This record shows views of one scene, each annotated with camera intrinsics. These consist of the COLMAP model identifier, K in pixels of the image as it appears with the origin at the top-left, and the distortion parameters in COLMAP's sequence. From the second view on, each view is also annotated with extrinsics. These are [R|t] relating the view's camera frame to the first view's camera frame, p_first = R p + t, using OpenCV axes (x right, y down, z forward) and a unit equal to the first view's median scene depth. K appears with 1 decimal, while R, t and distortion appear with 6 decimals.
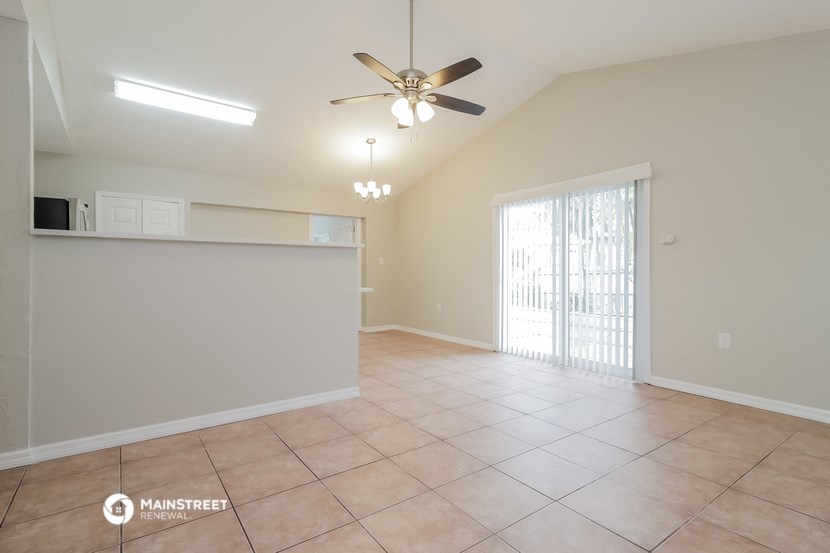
lens RADIAL K [[412.3, 0, 415.0], [0, 412.3, 276.5], [0, 0, 1]] dist [0.000440, -0.000073]
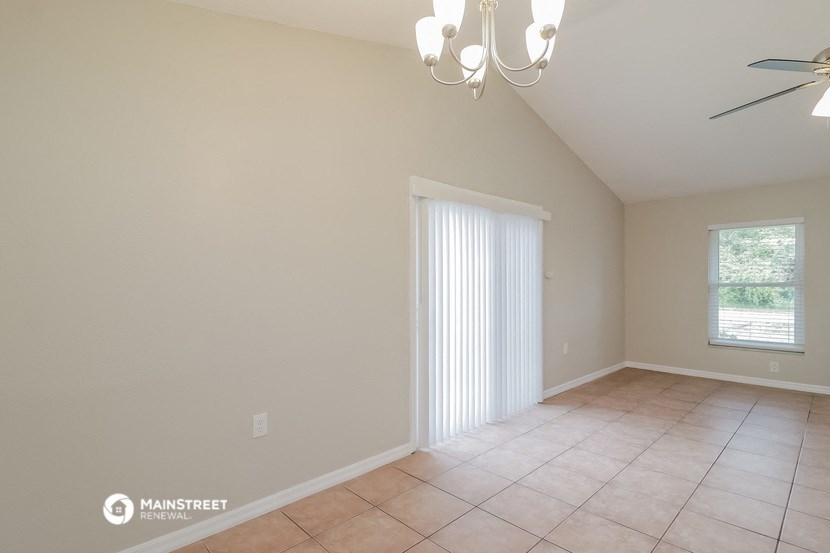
lens RADIAL K [[412.3, 0, 415.0], [0, 412.3, 276.5], [0, 0, 1]] dist [0.000440, -0.000073]
pose [[-0.144162, 0.000053, 0.989554, -0.782428], [0.008324, 0.999965, 0.001159, -0.131546], [-0.989519, 0.008405, -0.144157, 2.292271]]
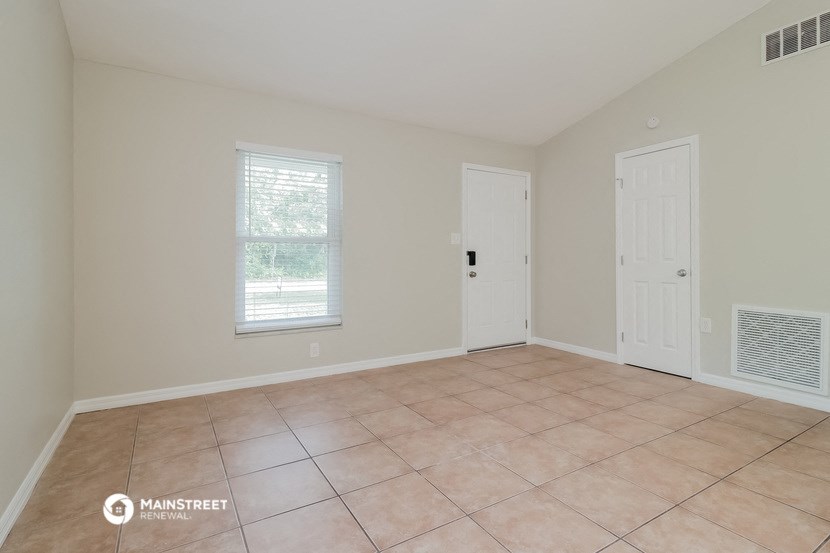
lens RADIAL K [[427.9, 0, 415.1], [0, 427.9, 260.5], [0, 0, 1]] dist [0.000043, -0.000330]
pose [[-0.996668, 0.003529, 0.081490, 0.454054], [0.003961, 0.999979, 0.005138, -0.009587], [-0.081470, 0.005444, -0.996661, 1.808937]]
